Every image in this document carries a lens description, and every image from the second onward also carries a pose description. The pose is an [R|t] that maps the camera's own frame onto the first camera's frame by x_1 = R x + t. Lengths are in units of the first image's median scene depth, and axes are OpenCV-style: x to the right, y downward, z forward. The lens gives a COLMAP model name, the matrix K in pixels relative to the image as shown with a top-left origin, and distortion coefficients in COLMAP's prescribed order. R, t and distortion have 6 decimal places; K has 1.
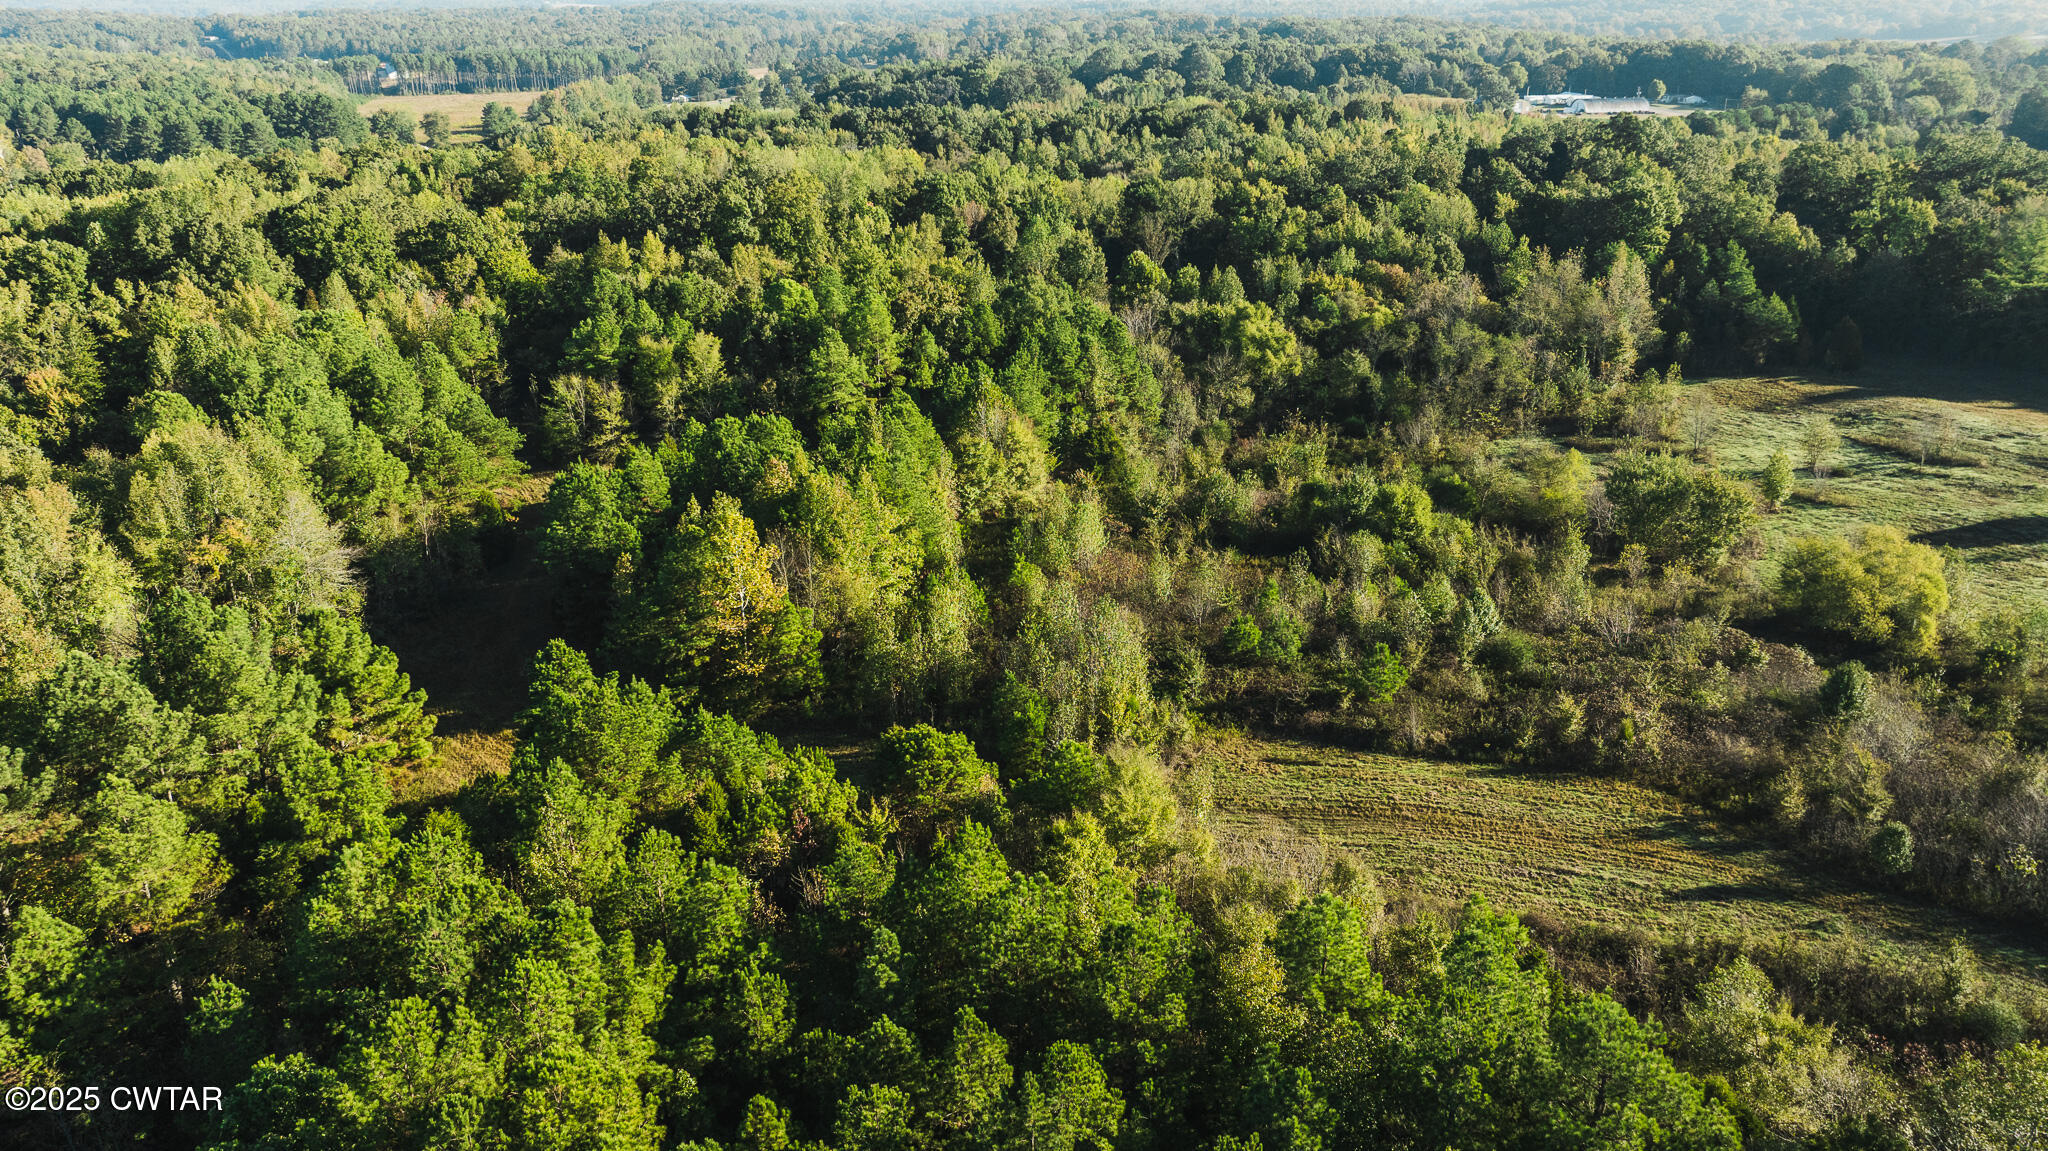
lens RADIAL K [[1410.3, 0, 1029.5], [0, 1410.3, 575.5], [0, 0, 1]] dist [-0.013015, 0.008594]
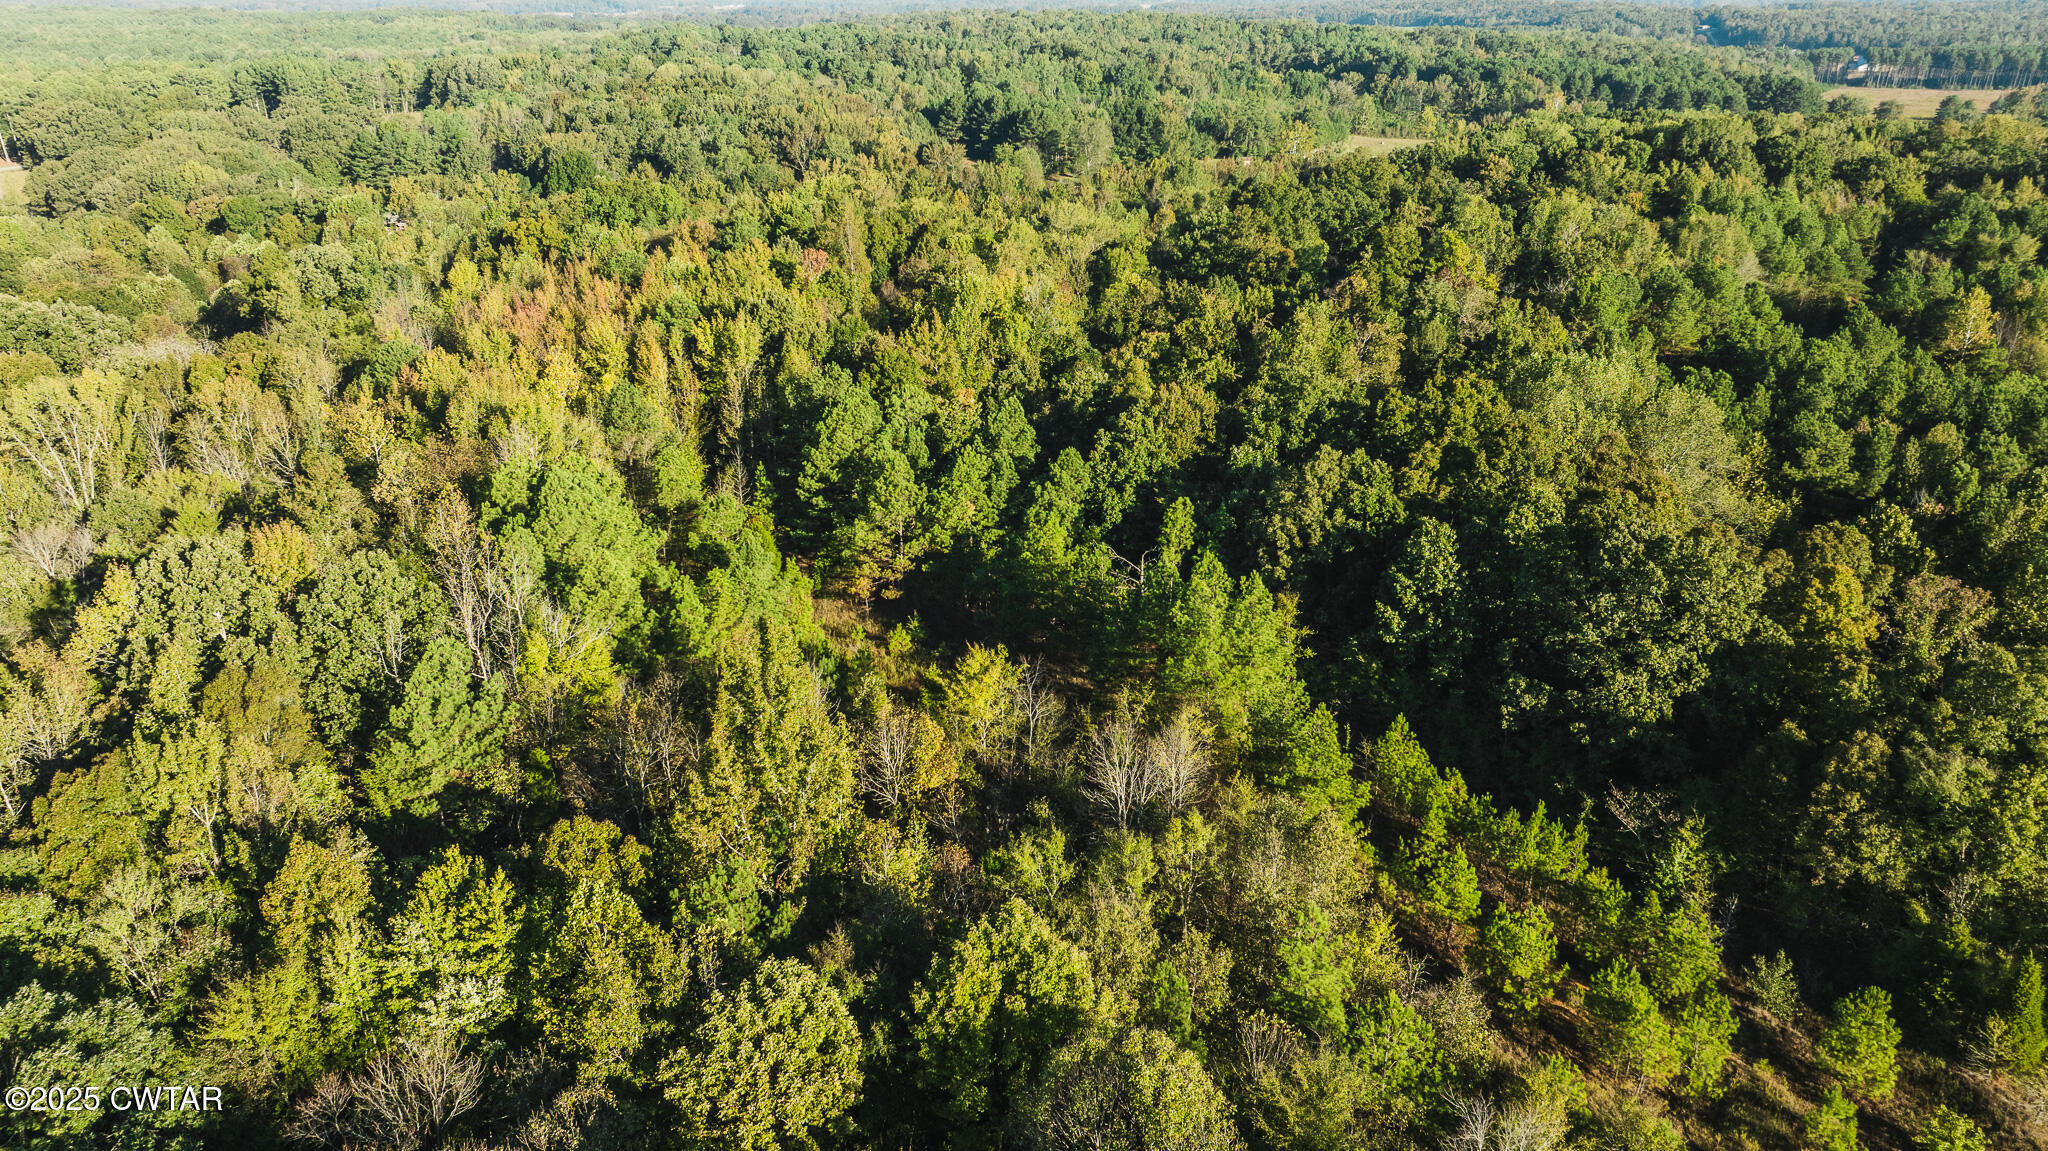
lens RADIAL K [[1410.3, 0, 1024.5], [0, 1410.3, 582.0], [0, 0, 1]] dist [-0.013015, 0.008594]
pose [[0.610649, 0.311008, -0.728273, 0.241439], [-0.303792, 0.941290, 0.147250, 0.211450], [0.731312, 0.131326, 0.669280, -0.552173]]
